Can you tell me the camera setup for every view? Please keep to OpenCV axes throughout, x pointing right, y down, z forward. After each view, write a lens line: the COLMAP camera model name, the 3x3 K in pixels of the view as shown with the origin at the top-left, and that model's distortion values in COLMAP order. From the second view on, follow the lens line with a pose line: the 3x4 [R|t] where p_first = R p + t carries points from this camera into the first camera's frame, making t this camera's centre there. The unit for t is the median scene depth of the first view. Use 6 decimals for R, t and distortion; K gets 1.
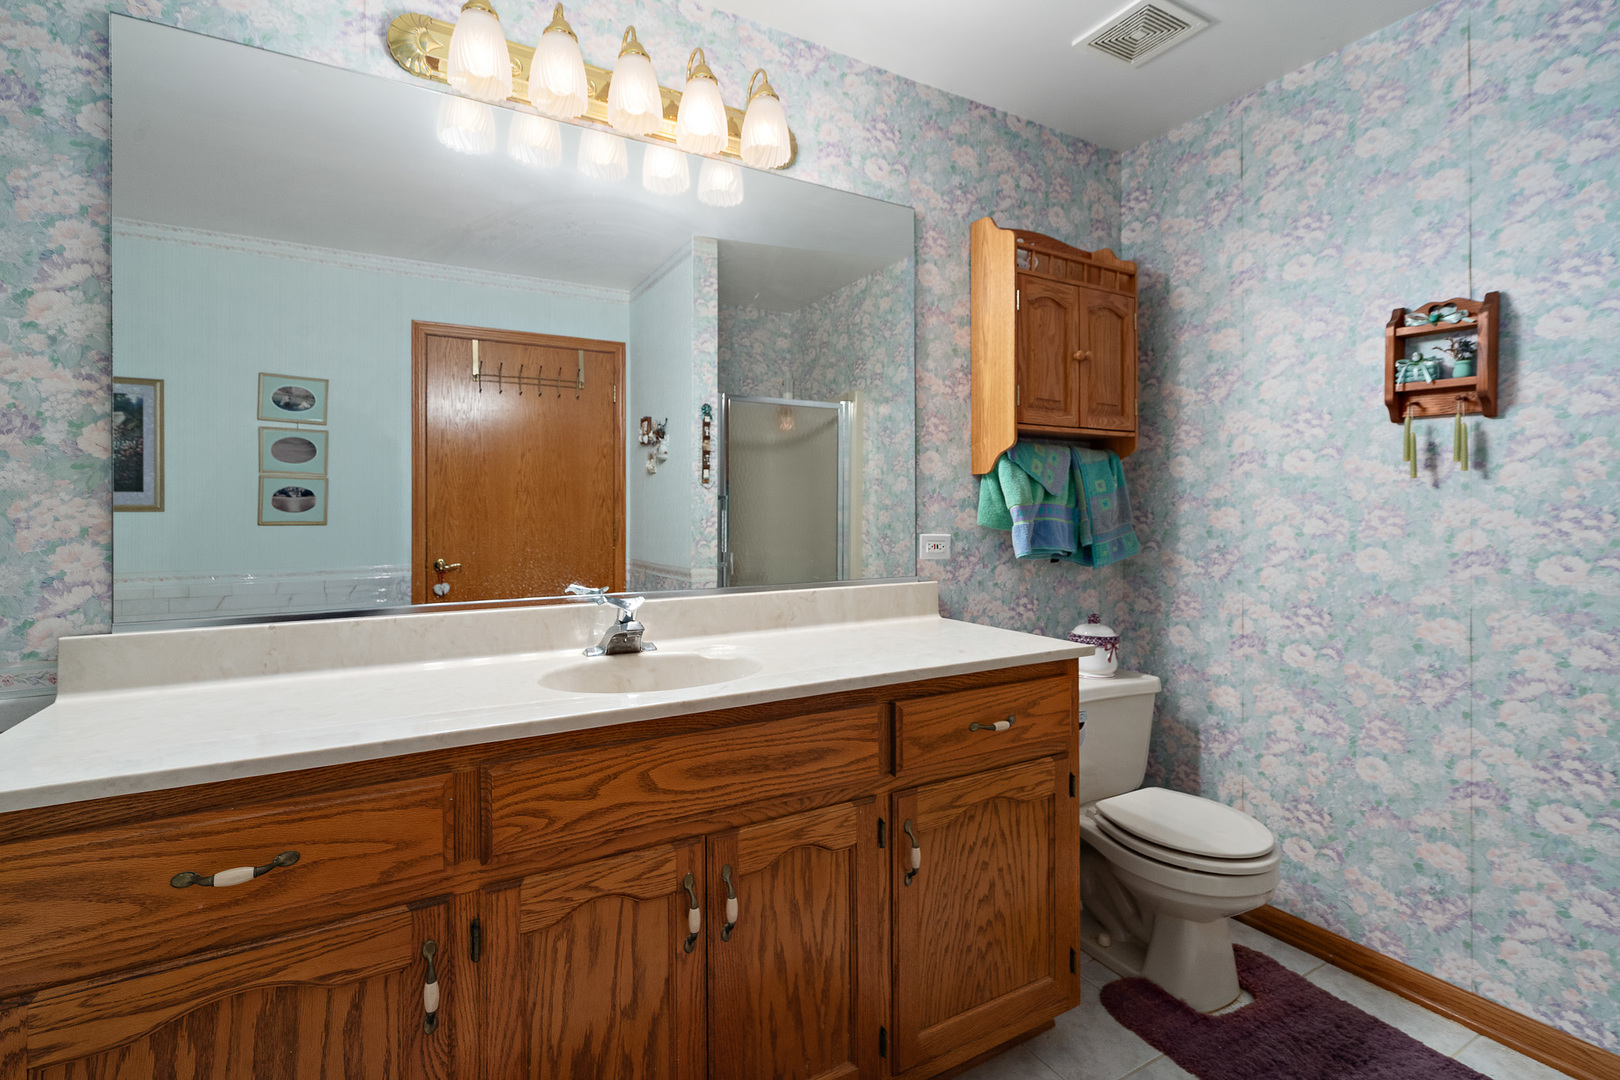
lens RADIAL K [[744.3, 0, 808.5], [0, 744.3, 522.9], [0, 0, 1]] dist [-0.003697, 0.001618]
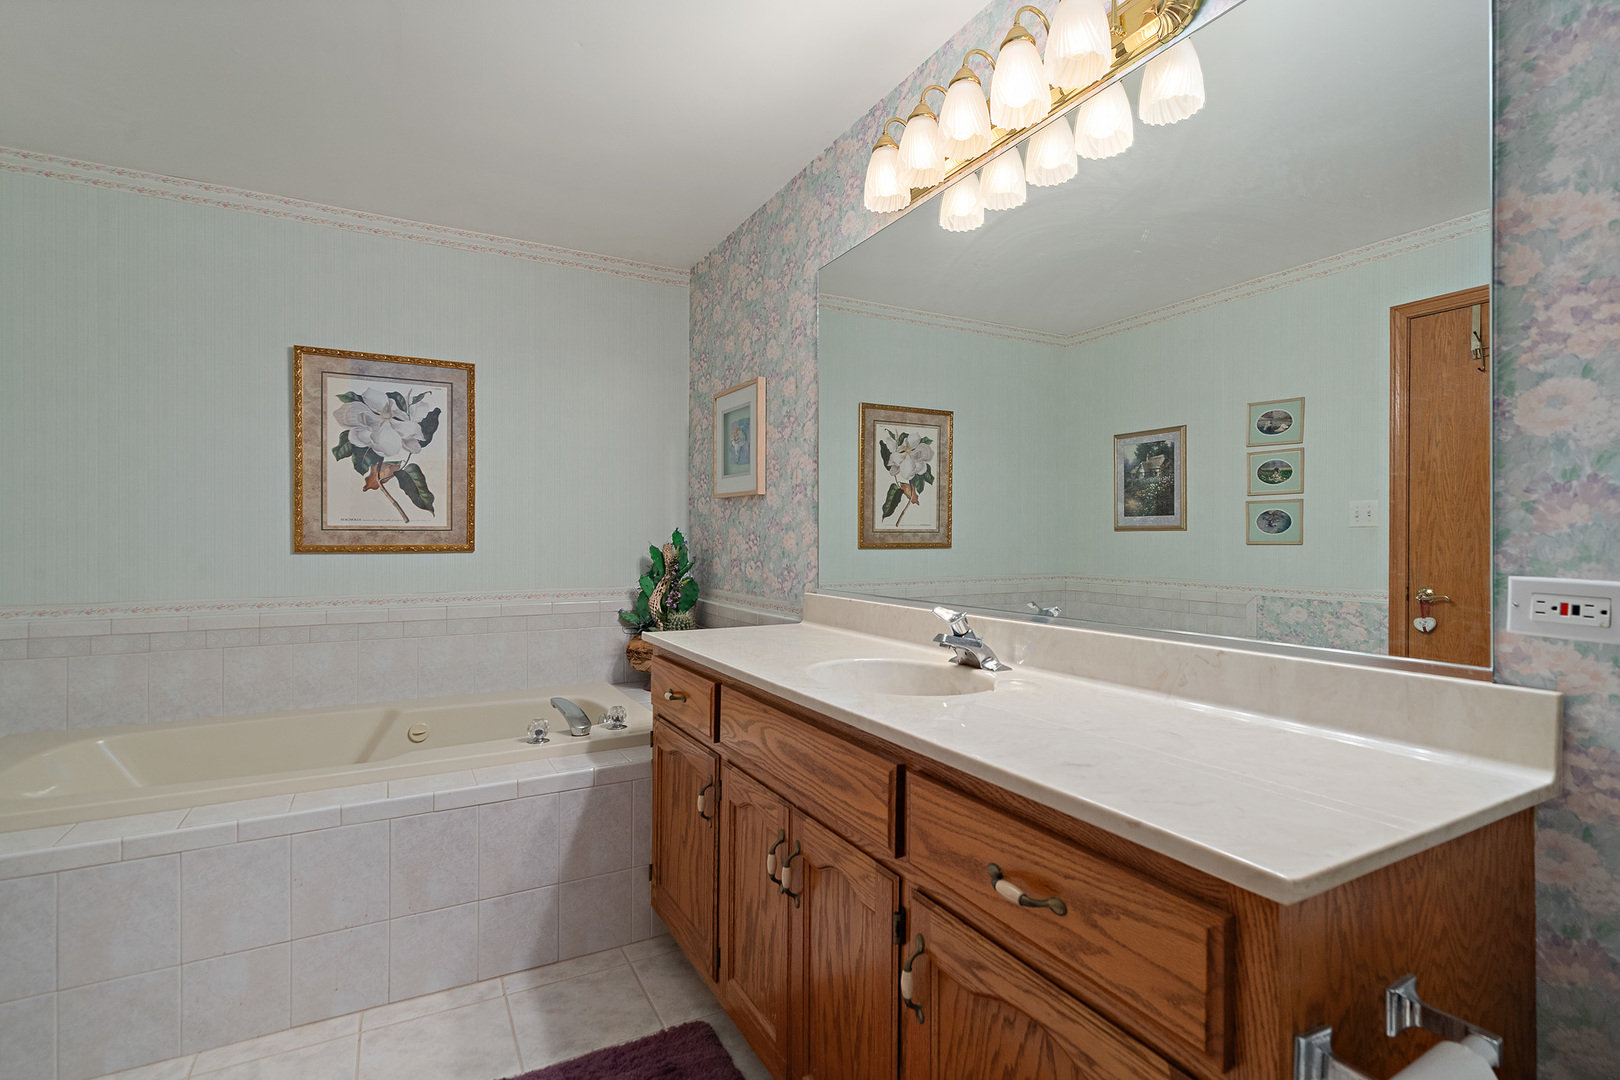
lens RADIAL K [[744.3, 0, 808.6], [0, 744.3, 539.9], [0, 0, 1]] dist [-0.003697, 0.001618]
pose [[-0.012216, 0.008168, -0.999892, 0.387284], [-0.011432, 0.999900, 0.008307, -0.003301], [0.999860, 0.011532, -0.012122, 0.388576]]
